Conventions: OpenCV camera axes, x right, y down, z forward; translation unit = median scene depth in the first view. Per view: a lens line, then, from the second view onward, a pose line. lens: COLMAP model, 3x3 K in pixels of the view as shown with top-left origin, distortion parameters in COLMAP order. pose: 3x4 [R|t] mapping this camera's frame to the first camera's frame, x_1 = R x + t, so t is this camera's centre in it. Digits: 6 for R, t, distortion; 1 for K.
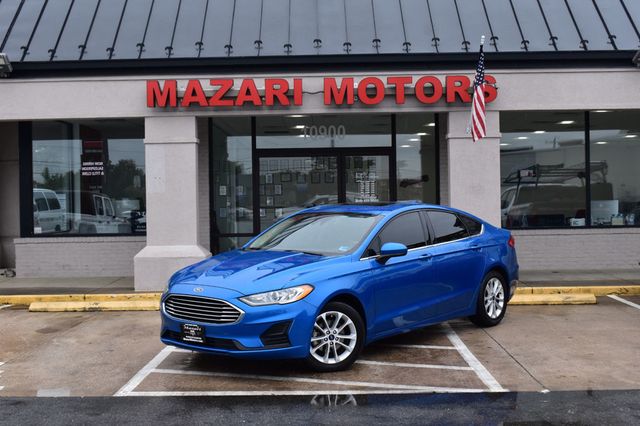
lens RADIAL K [[811.9, 0, 320.0], [0, 811.9, 213.0], [0, 0, 1]] dist [-0.024839, -0.000935]
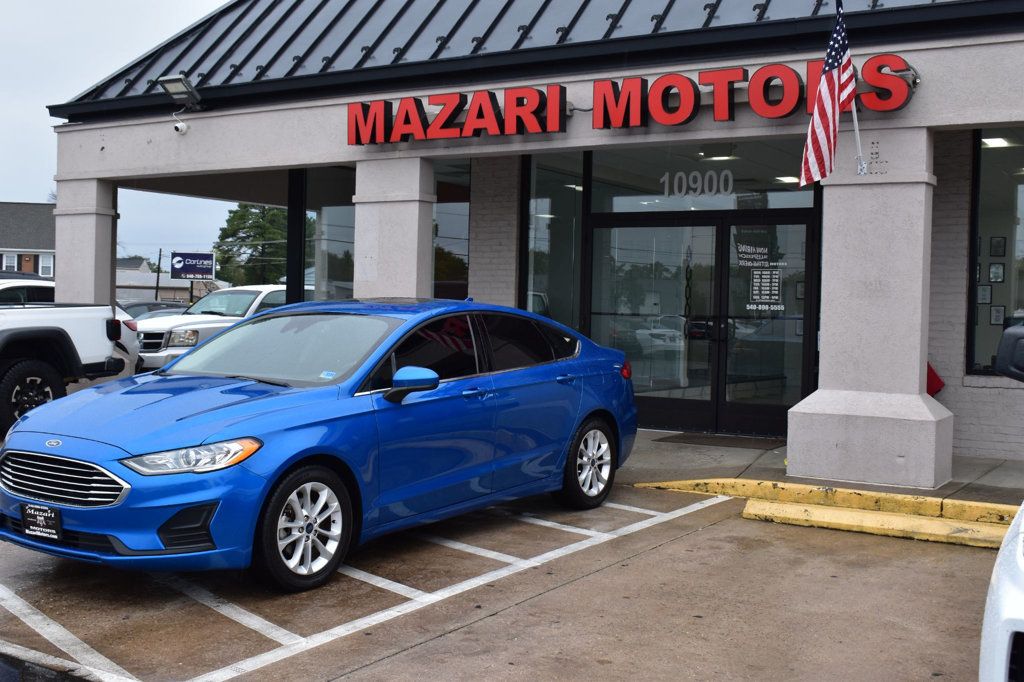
lens RADIAL K [[1183.6, 0, 512.0], [0, 1183.6, 341.0], [0, 0, 1]] dist [-0.031228, -0.034097]
pose [[0.850107, 0.050505, -0.524183, 0.383852], [-0.044129, 0.998721, 0.024659, -0.005517], [0.524758, 0.002169, 0.851249, 0.272974]]
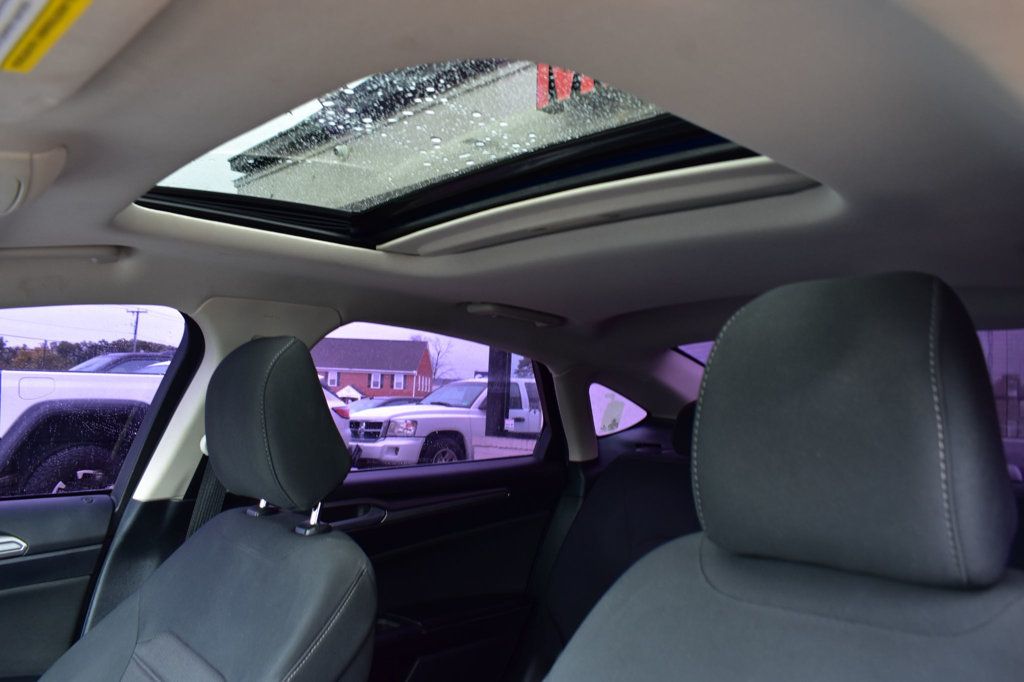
lens RADIAL K [[787.2, 0, 512.0], [0, 787.2, 341.0], [0, 0, 1]] dist [-0.104534, 0.003280]
pose [[0.688916, -0.018906, -0.724595, 0.047960], [-0.062091, 0.994446, -0.084980, 0.012440], [0.722177, 0.103535, 0.683916, 0.733671]]
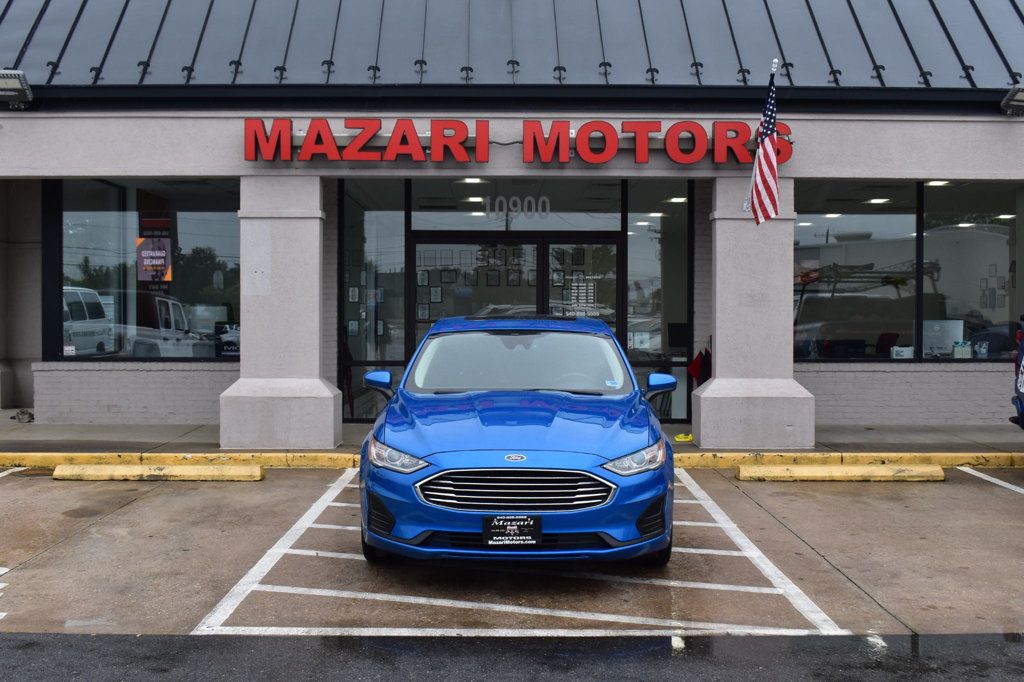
lens RADIAL K [[1183.6, 0, 512.0], [0, 1183.6, 341.0], [0, 0, 1]] dist [-0.031228, -0.034097]
pose [[0.999586, 0.017671, 0.022715, -0.021712], [-0.017859, 0.999808, 0.008098, -0.000178], [-0.022567, -0.008500, 0.999709, 0.066810]]
